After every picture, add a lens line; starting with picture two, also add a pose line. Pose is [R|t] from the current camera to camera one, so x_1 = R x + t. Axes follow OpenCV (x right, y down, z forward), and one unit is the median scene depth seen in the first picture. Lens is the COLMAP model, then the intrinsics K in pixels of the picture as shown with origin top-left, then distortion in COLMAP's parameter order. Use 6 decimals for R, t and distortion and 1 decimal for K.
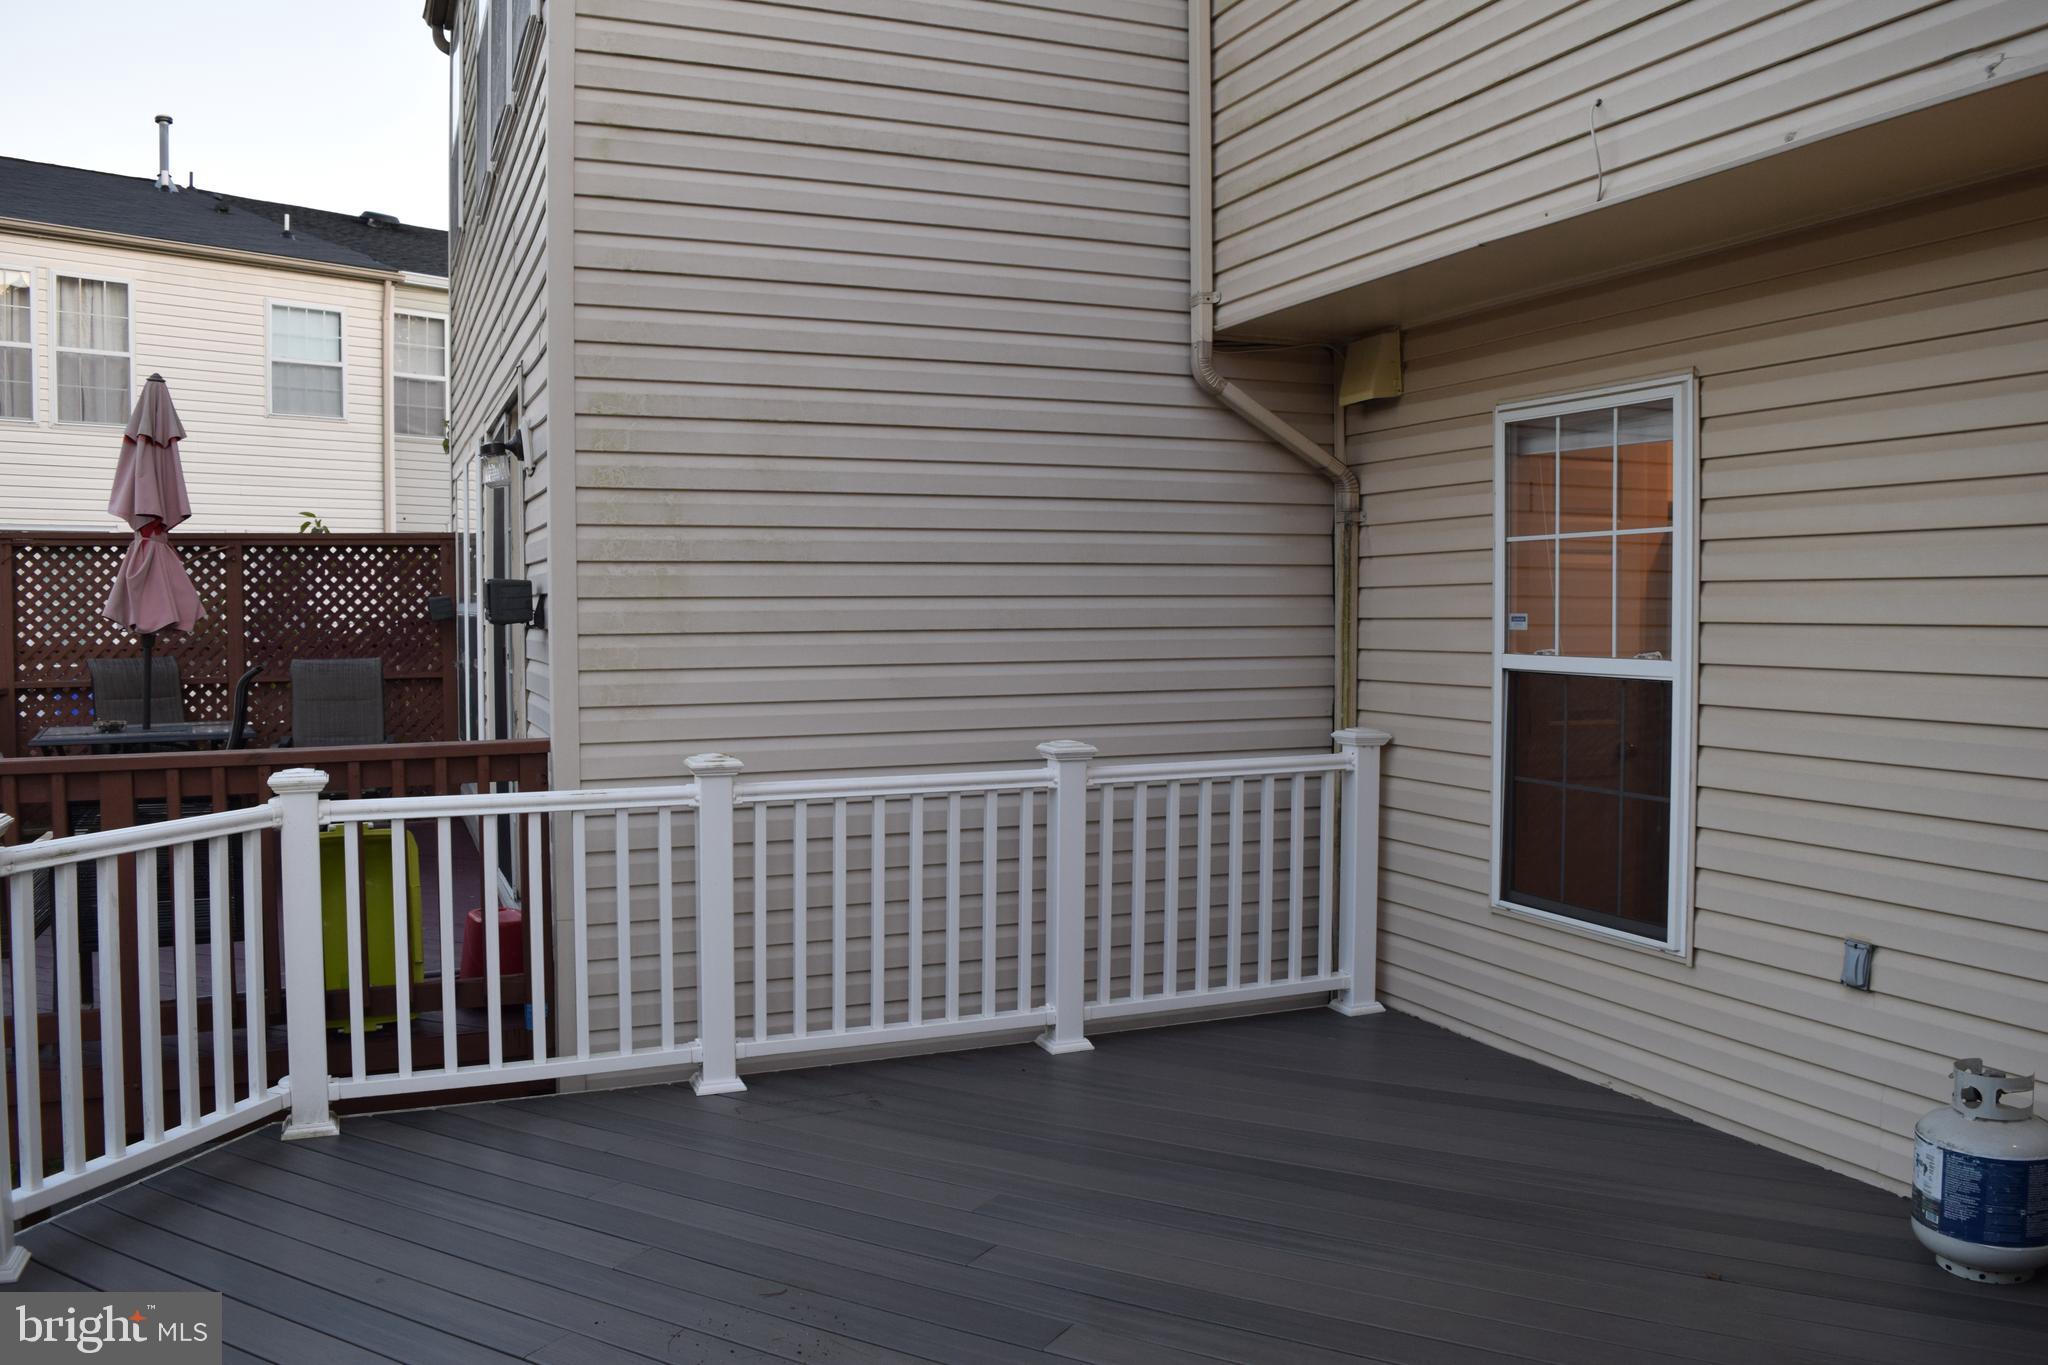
lens RADIAL K [[1663.5, 0, 1024.0], [0, 1663.5, 682.5], [0, 0, 1]] dist [-0.066634, 0.000270]
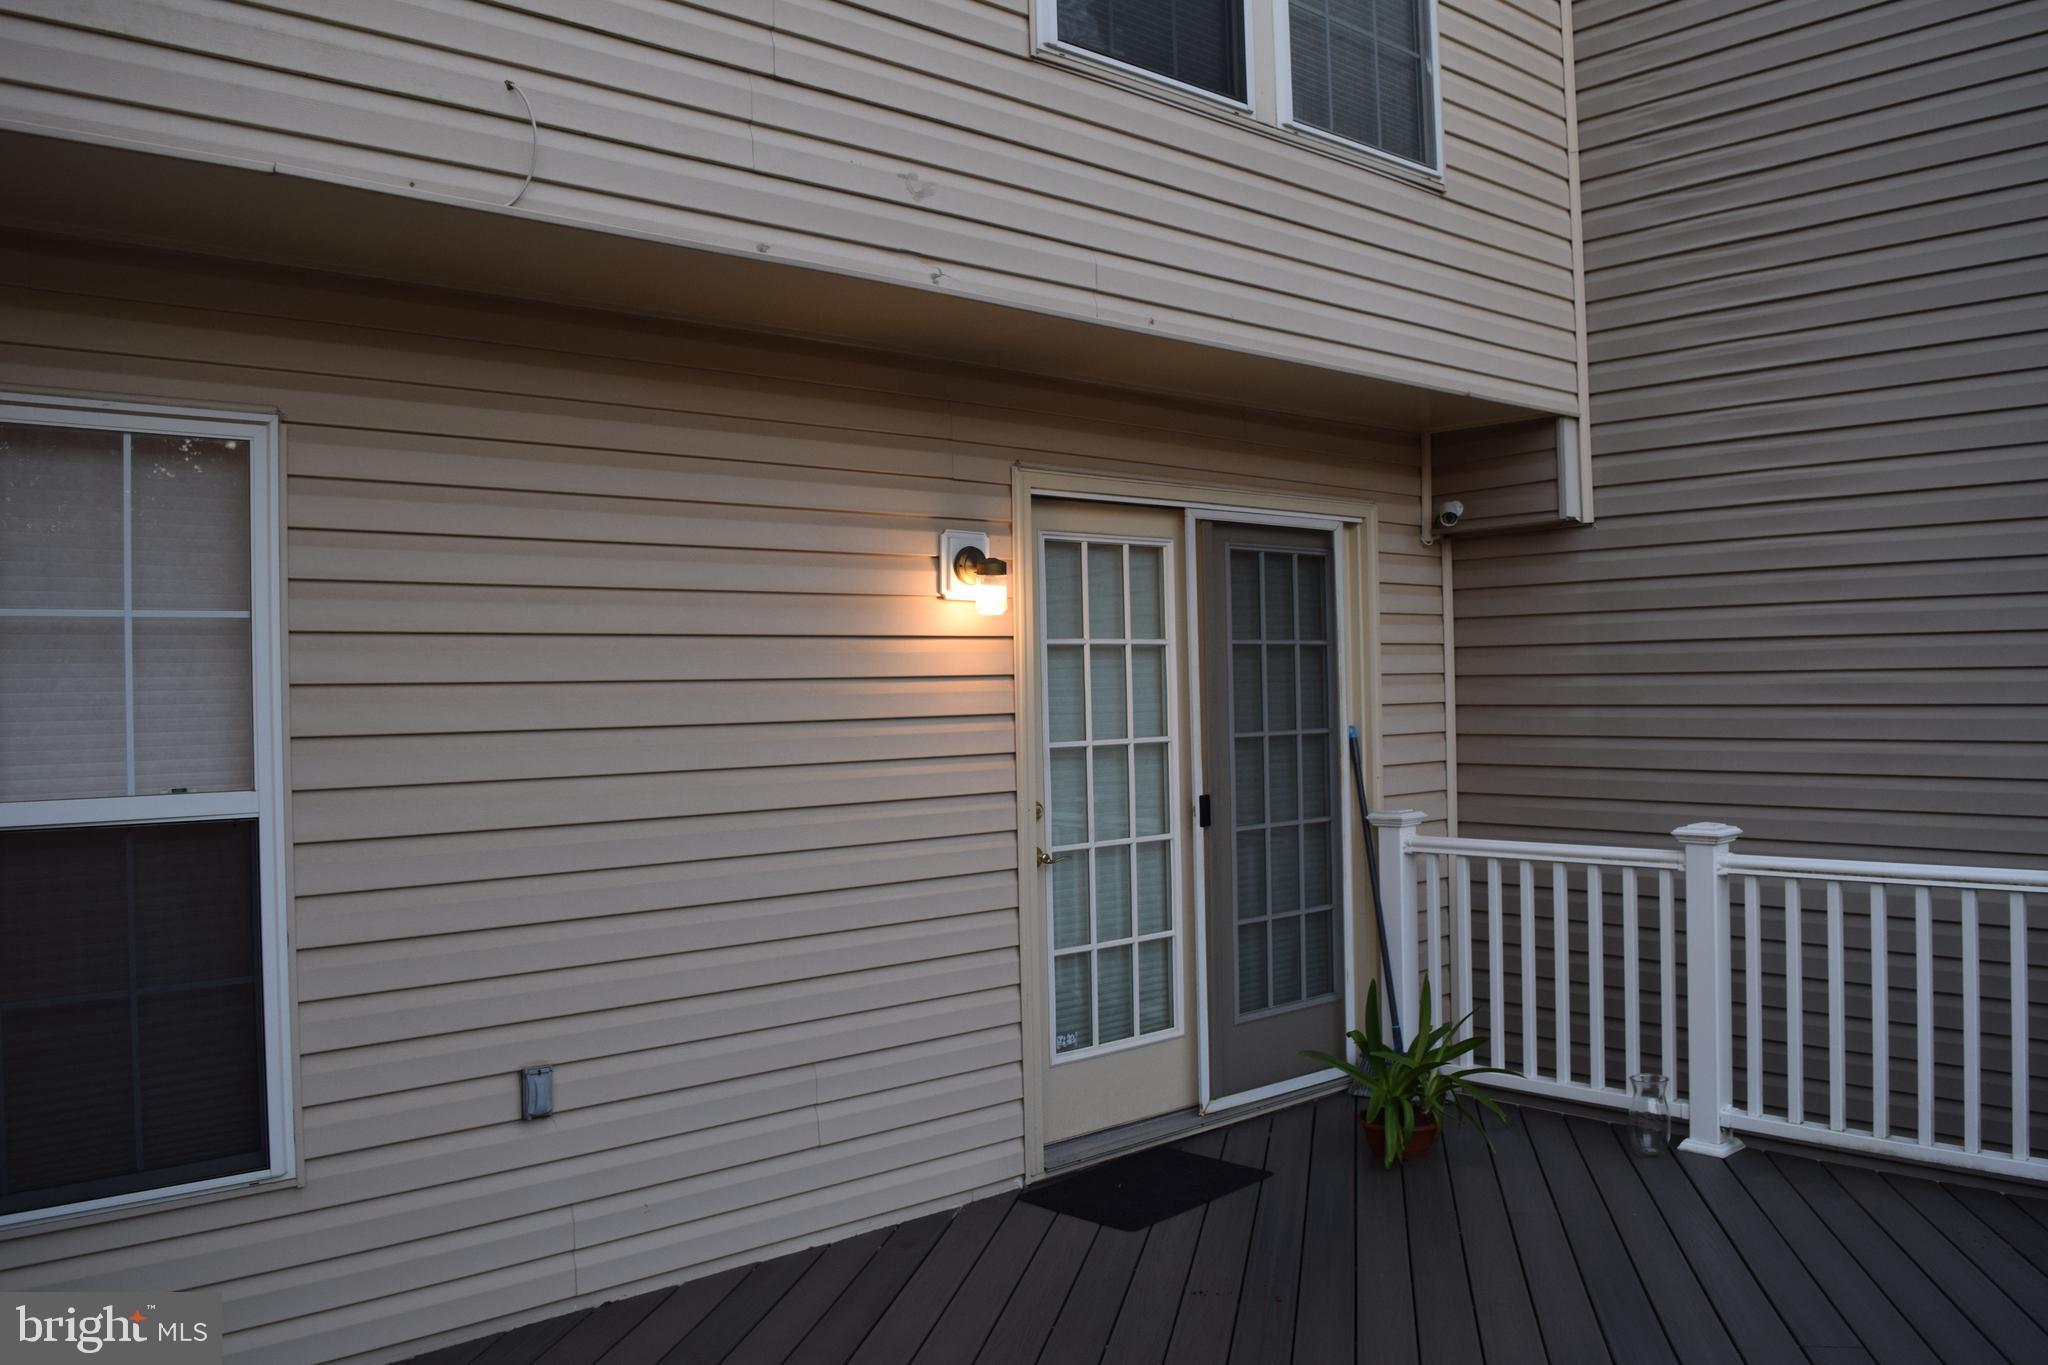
lens RADIAL K [[1602.1, 0, 1040.1], [0, 1602.1, 670.3], [0, 0, 1]] dist [-0.094865, 0.020573]
pose [[-0.323642, 0.023769, 0.945881, -0.402654], [0.061076, 0.998124, -0.004184, -0.043526], [-0.944206, 0.056417, -0.324487, 0.907933]]
